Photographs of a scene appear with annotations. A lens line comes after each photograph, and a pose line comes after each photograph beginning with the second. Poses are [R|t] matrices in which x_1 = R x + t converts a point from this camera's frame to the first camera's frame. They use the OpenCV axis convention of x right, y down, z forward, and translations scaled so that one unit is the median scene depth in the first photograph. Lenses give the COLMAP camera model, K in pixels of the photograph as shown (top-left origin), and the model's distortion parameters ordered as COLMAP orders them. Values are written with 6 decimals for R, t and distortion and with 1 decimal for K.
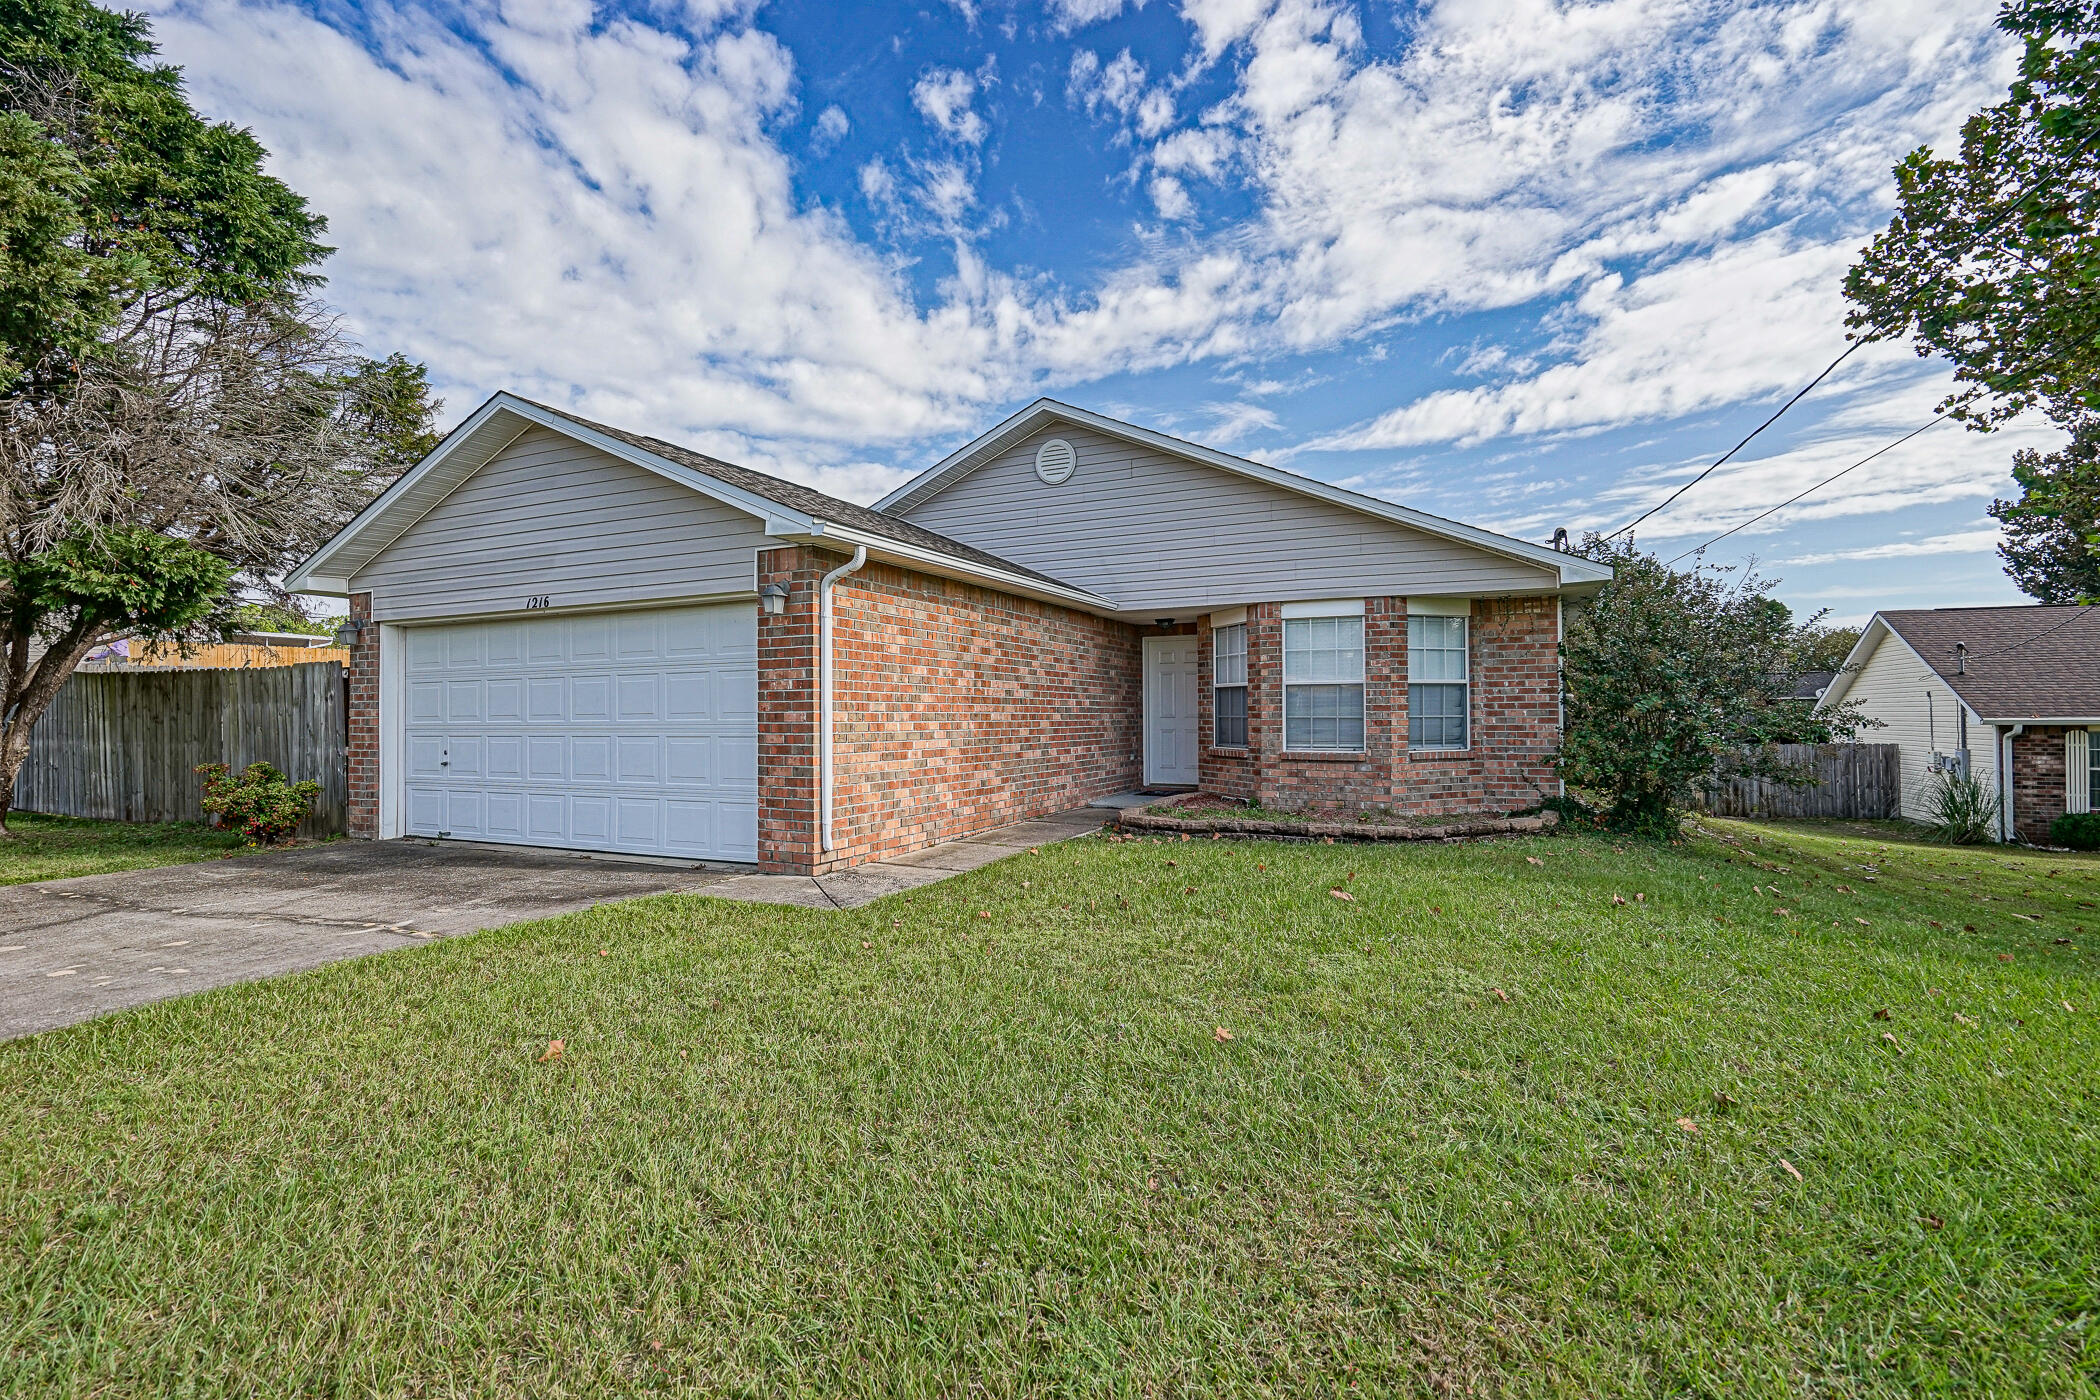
lens RADIAL K [[973.7, 0, 1047.8], [0, 973.7, 706.2], [0, 0, 1]] dist [0.007272, 0.005276]
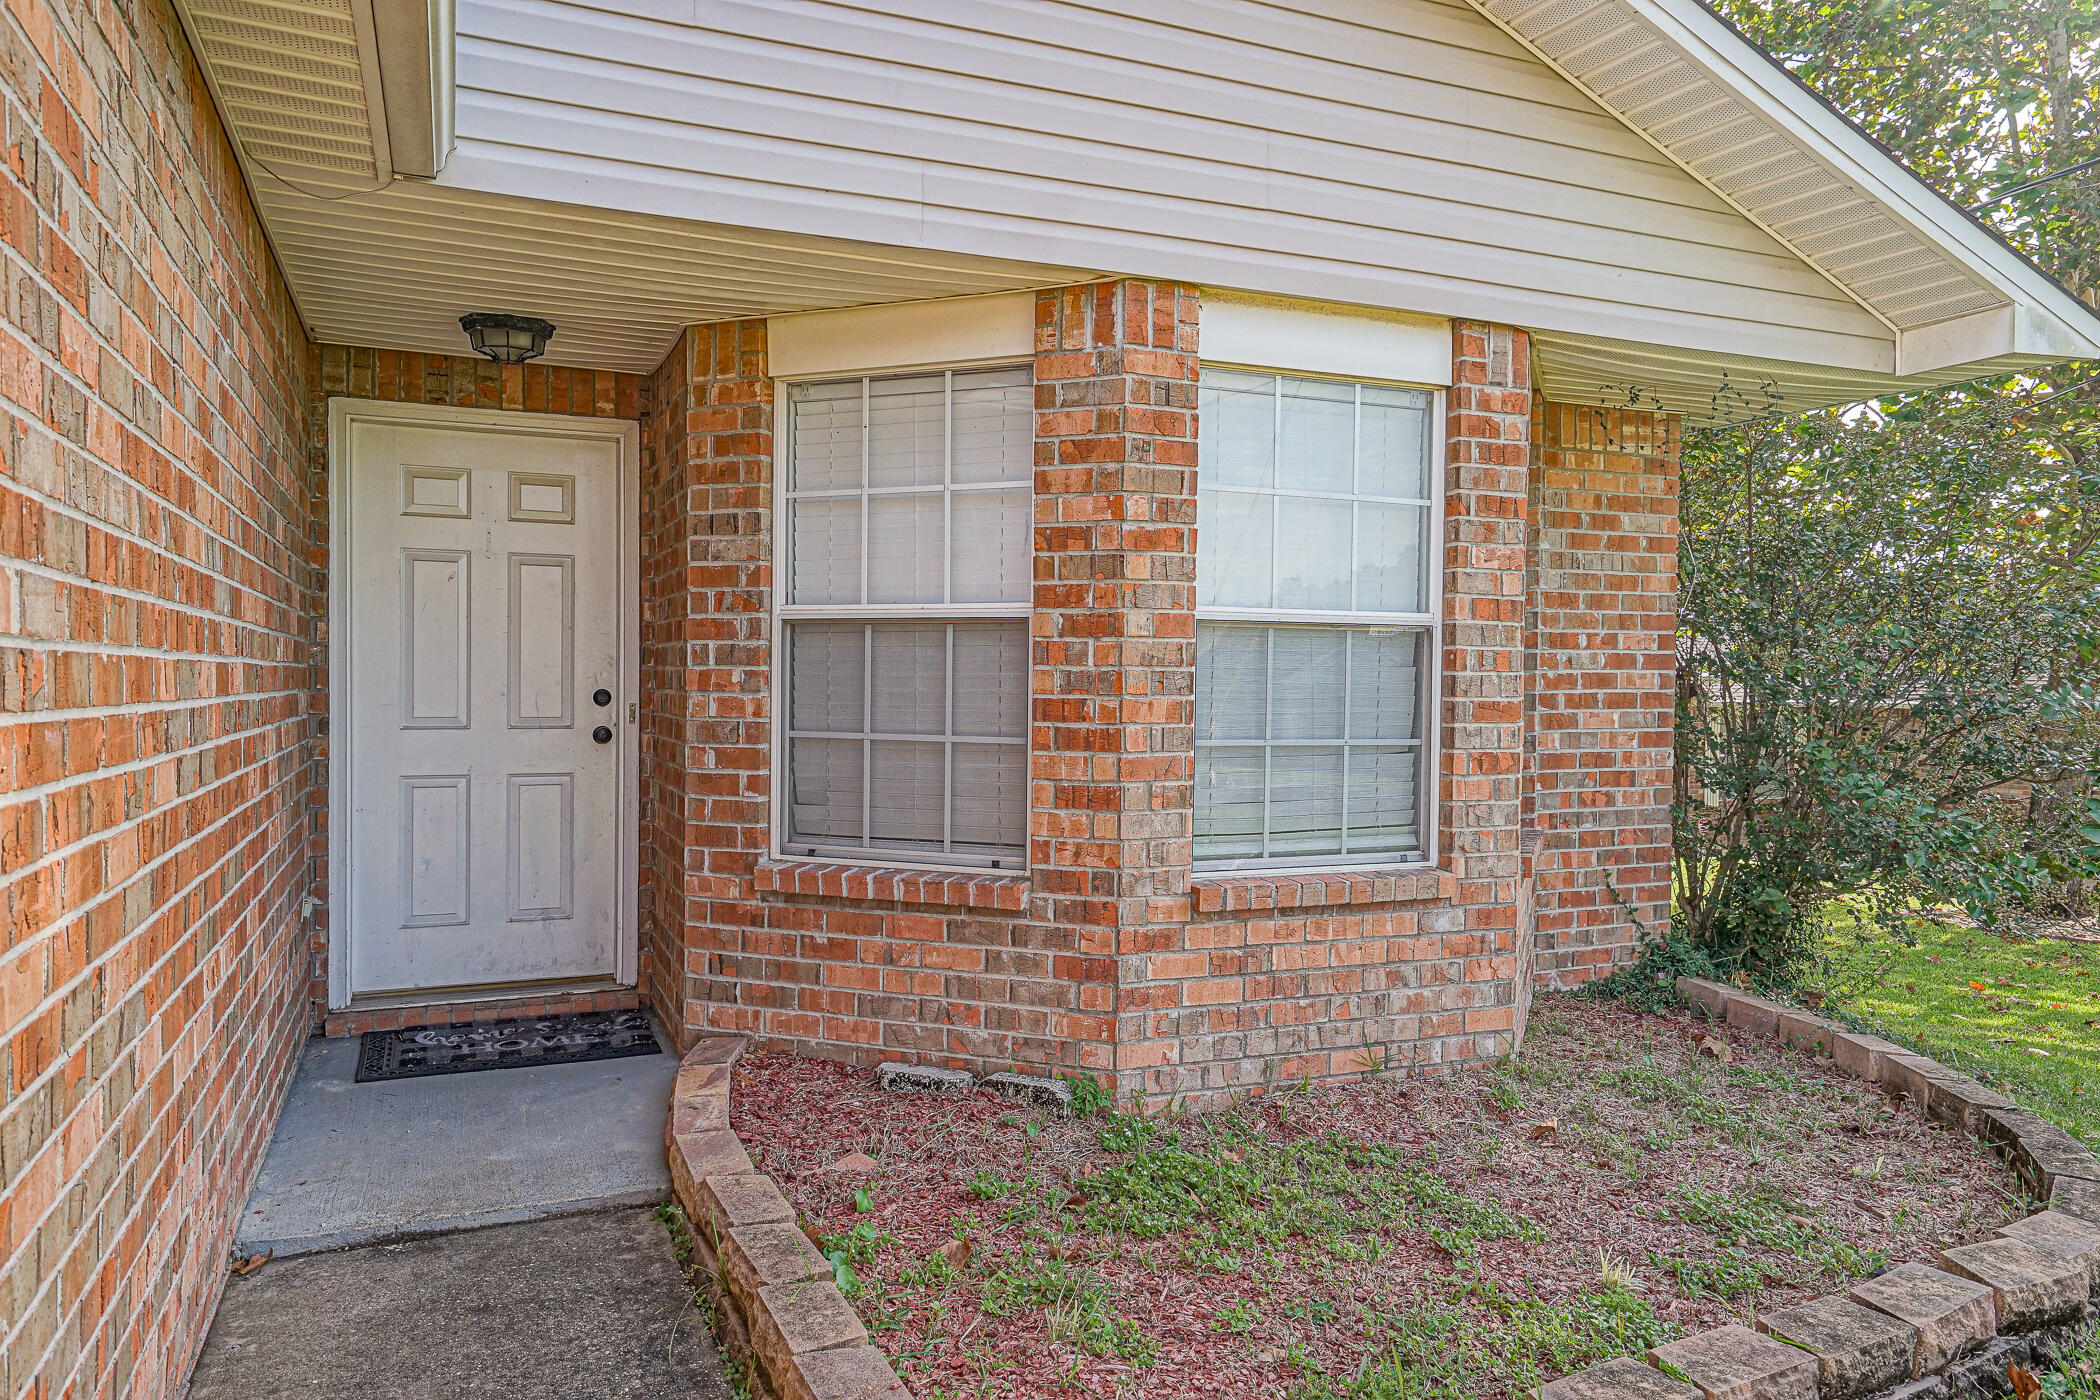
lens RADIAL K [[1417.5, 0, 1050.5], [0, 1417.5, 703.1], [0, 0, 1]] dist [0.005984, 0.000598]
pose [[0.665845, -0.003942, 0.746079, -0.061350], [-0.016513, 0.999663, 0.020020, -0.006805], [-0.745907, -0.025650, 0.665556, 0.790005]]
